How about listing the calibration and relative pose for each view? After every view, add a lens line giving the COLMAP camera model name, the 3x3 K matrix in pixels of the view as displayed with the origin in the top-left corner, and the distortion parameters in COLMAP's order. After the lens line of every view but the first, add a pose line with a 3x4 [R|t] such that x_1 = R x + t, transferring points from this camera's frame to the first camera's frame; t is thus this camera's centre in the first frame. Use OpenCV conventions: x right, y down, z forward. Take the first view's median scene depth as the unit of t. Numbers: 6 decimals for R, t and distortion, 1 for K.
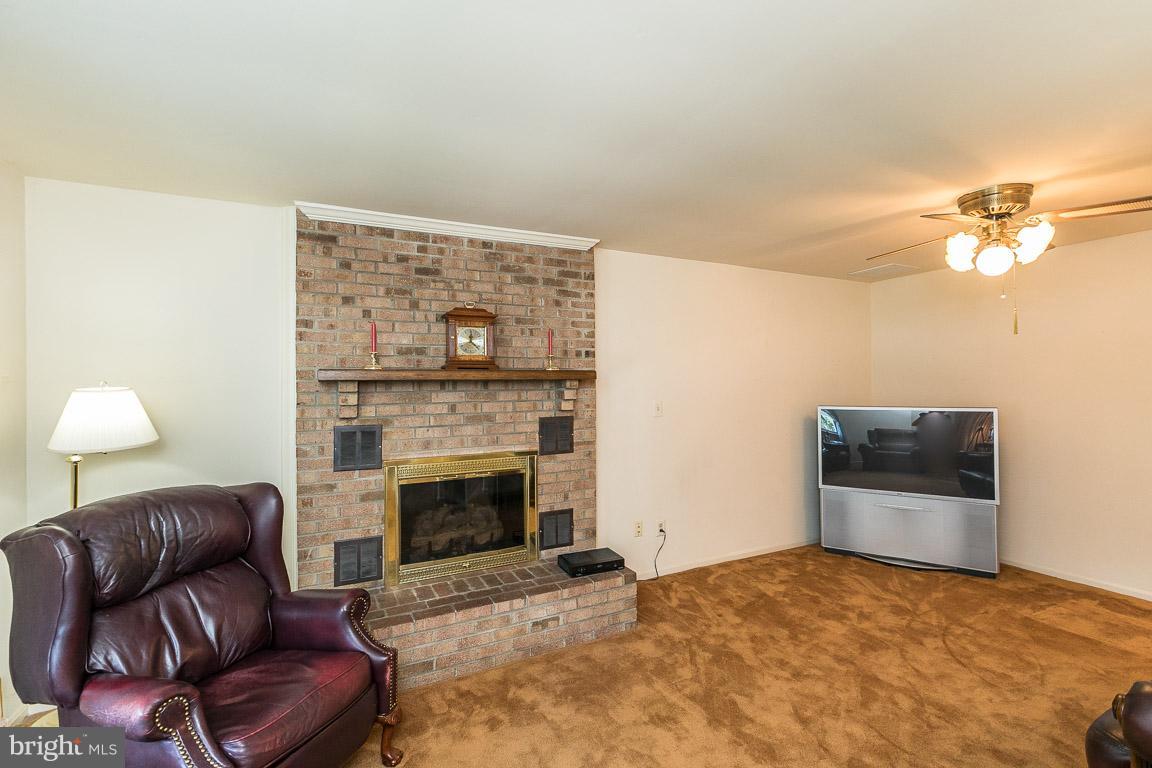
lens RADIAL K [[521.0, 0, 581.8], [0, 521.0, 377.2], [0, 0, 1]] dist [0.003840, 0.000758]
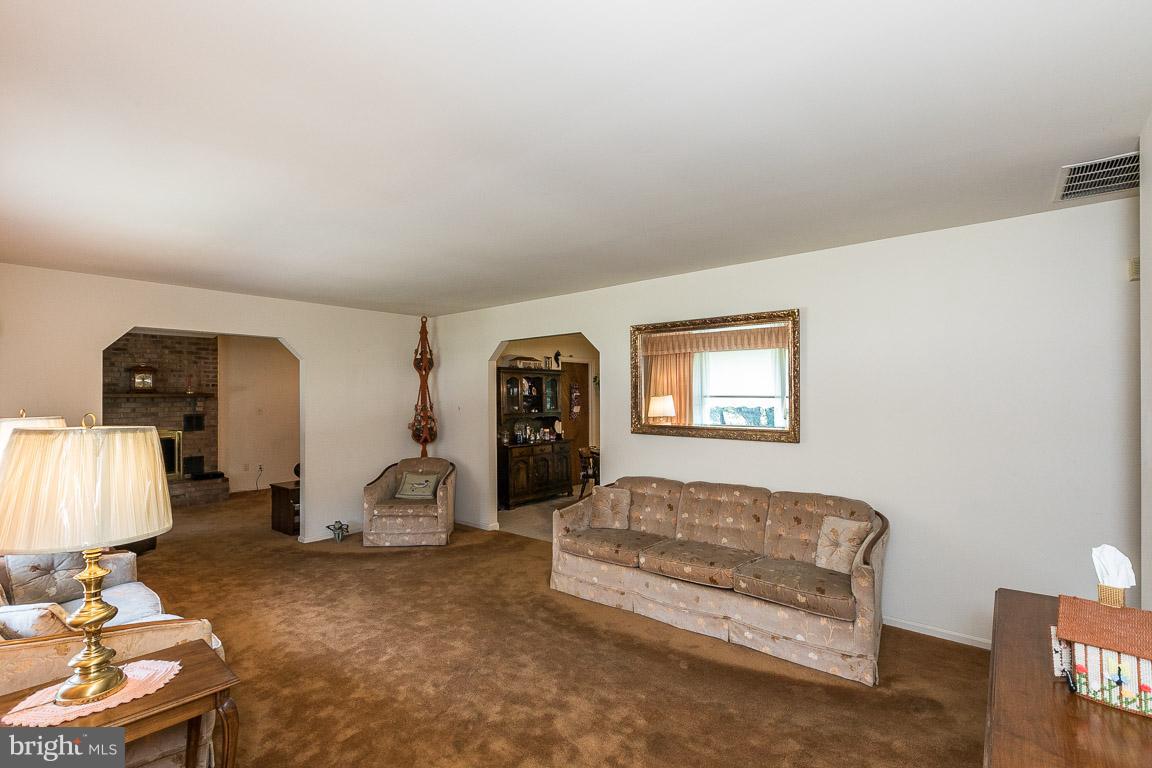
lens RADIAL K [[521.0, 0, 568.7], [0, 521.0, 392.0], [0, 0, 1]] dist [0.003840, 0.000758]
pose [[0.925770, 0.003054, 0.378074, 0.592214], [-0.001030, 0.999984, -0.005555, -0.007196], [-0.378085, 0.004753, 0.925759, -1.670514]]
